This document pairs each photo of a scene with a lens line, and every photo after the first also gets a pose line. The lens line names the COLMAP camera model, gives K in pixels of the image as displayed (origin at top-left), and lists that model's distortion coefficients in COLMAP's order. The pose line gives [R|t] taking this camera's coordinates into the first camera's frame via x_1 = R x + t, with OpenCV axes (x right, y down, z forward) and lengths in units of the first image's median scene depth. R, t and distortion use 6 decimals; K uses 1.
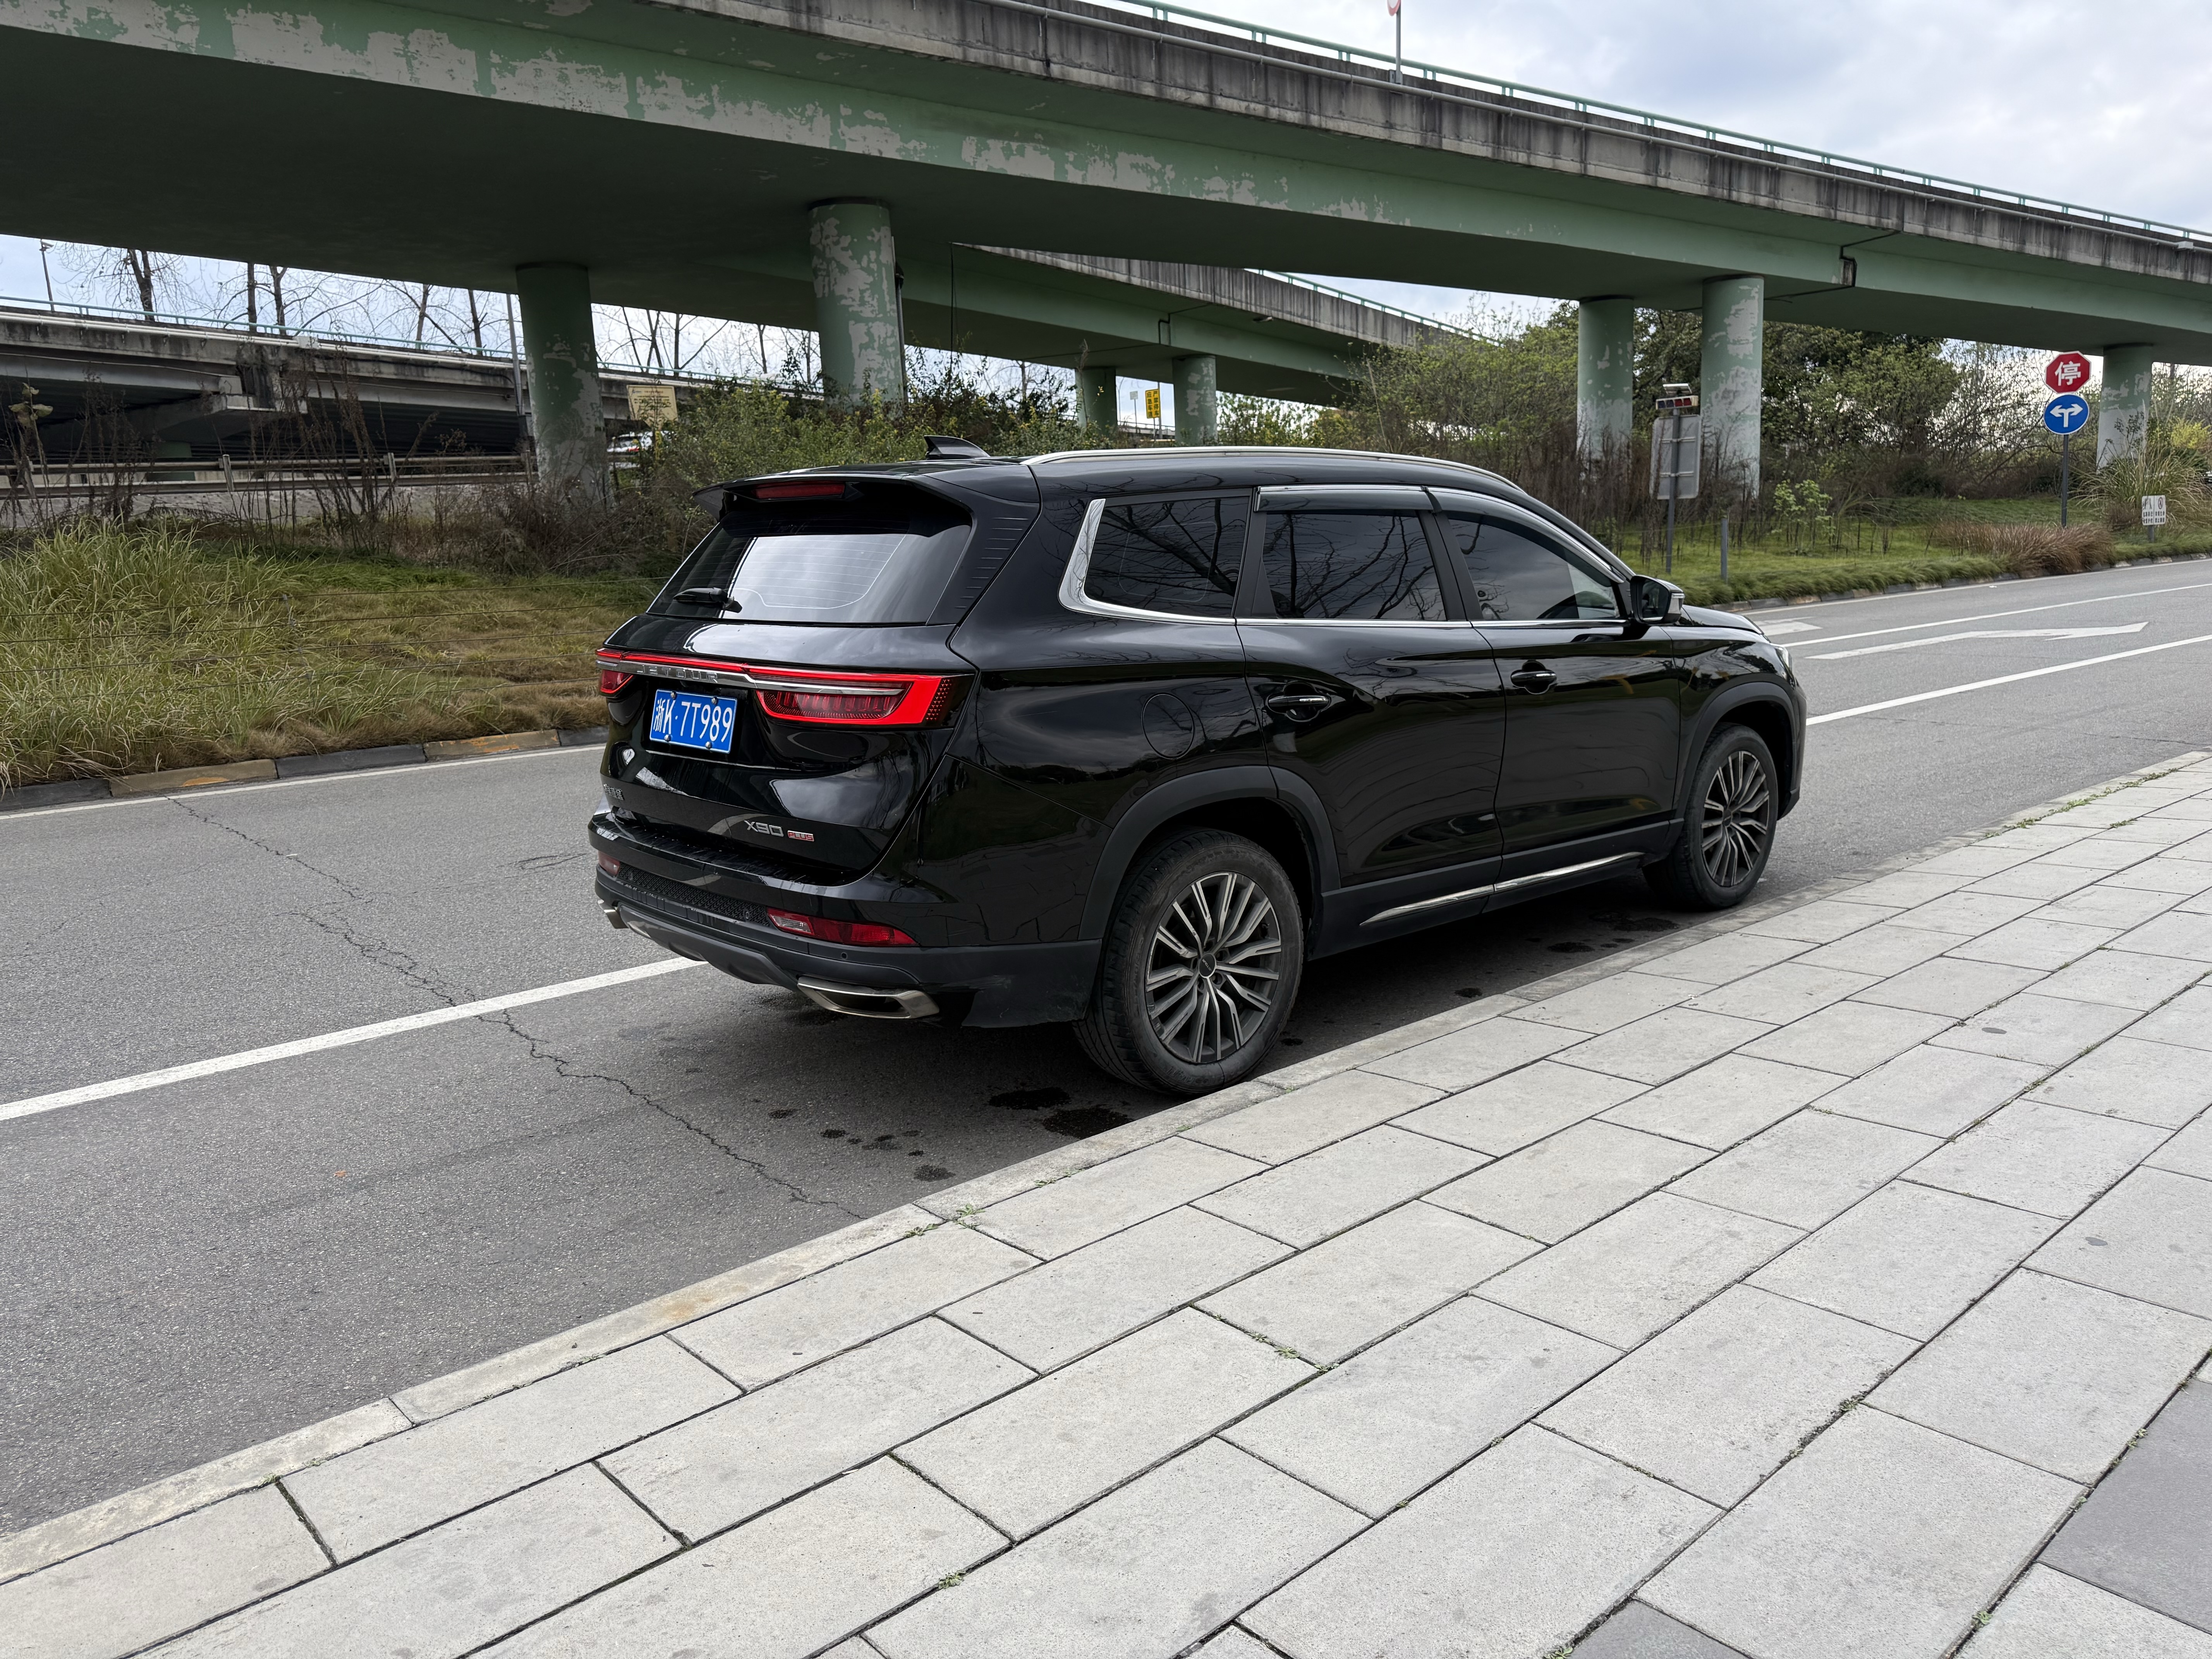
lens RADIAL K [[1578.0, 0, 1111.0], [0, 1578.0, 810.5], [0, 0, 1]] dist [-0.008736, -0.000829]
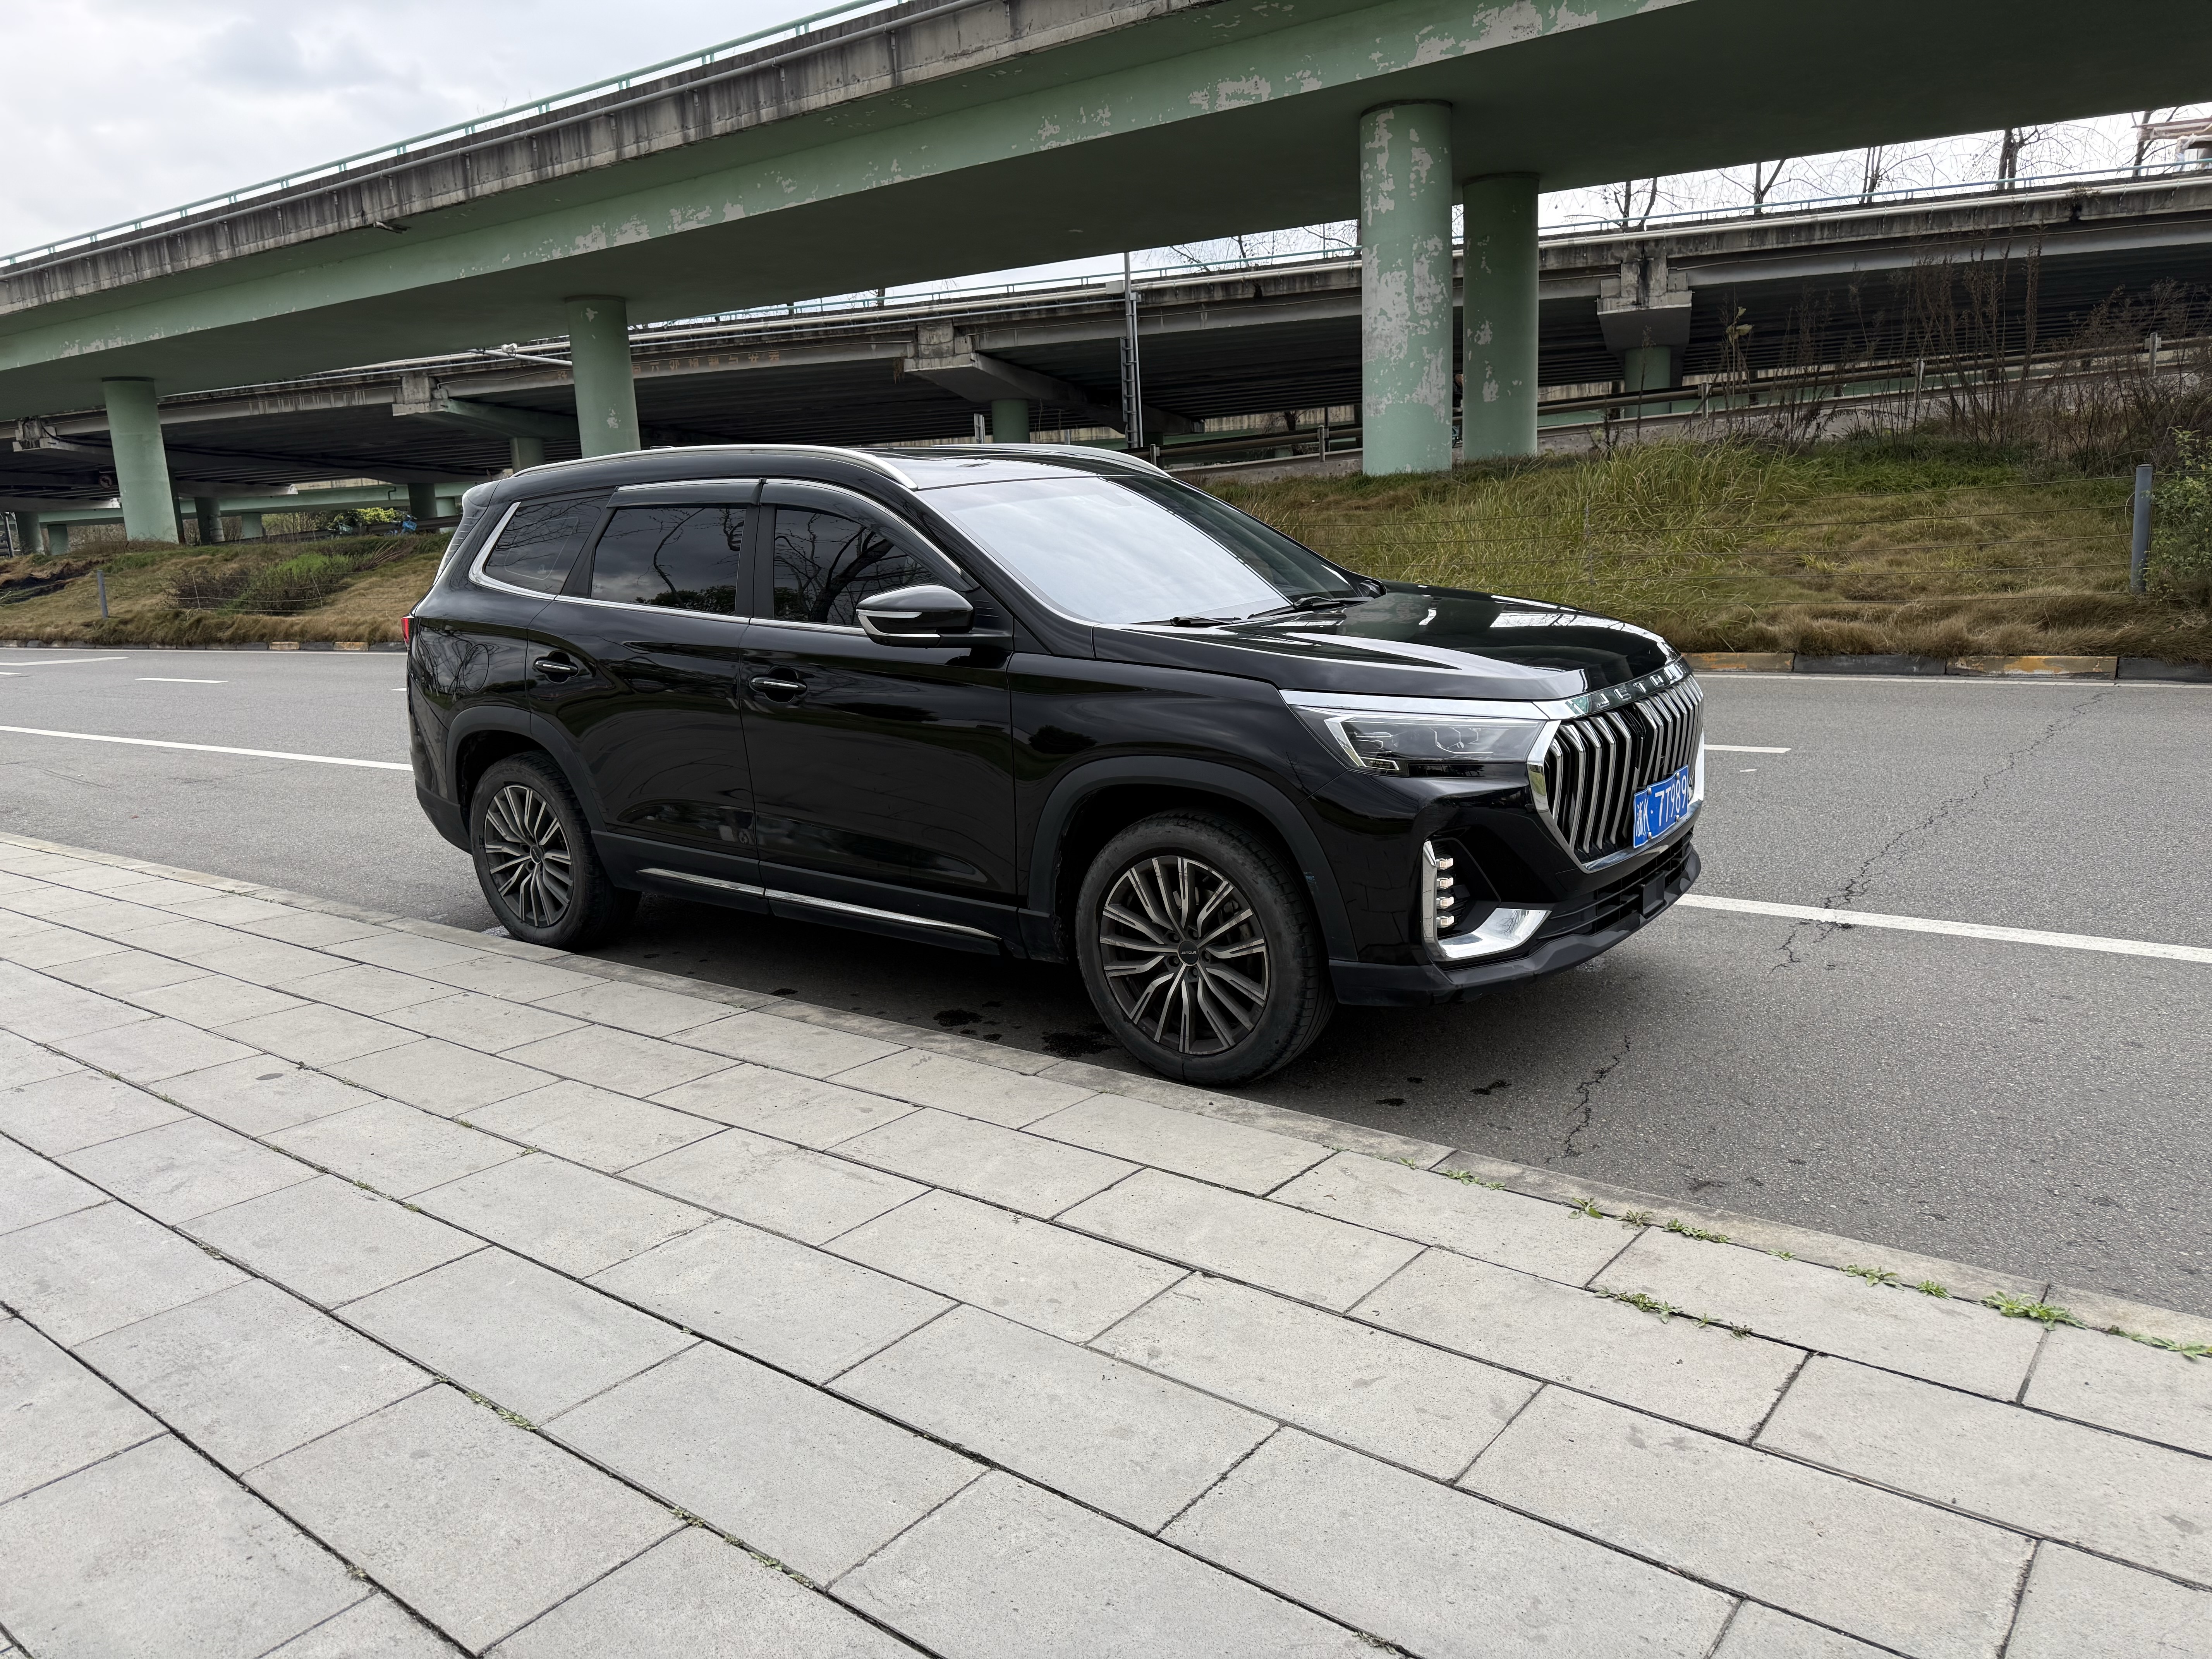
lens RADIAL K [[1578.0, 0, 1129.4], [0, 1578.0, 848.3], [0, 0, 1]] dist [-0.008736, -0.000829]
pose [[0.223714, 0.228063, -0.947597, 1.462757], [-0.125072, 0.970917, 0.204148, -0.246731], [0.966597, 0.072847, 0.245732, 1.174406]]
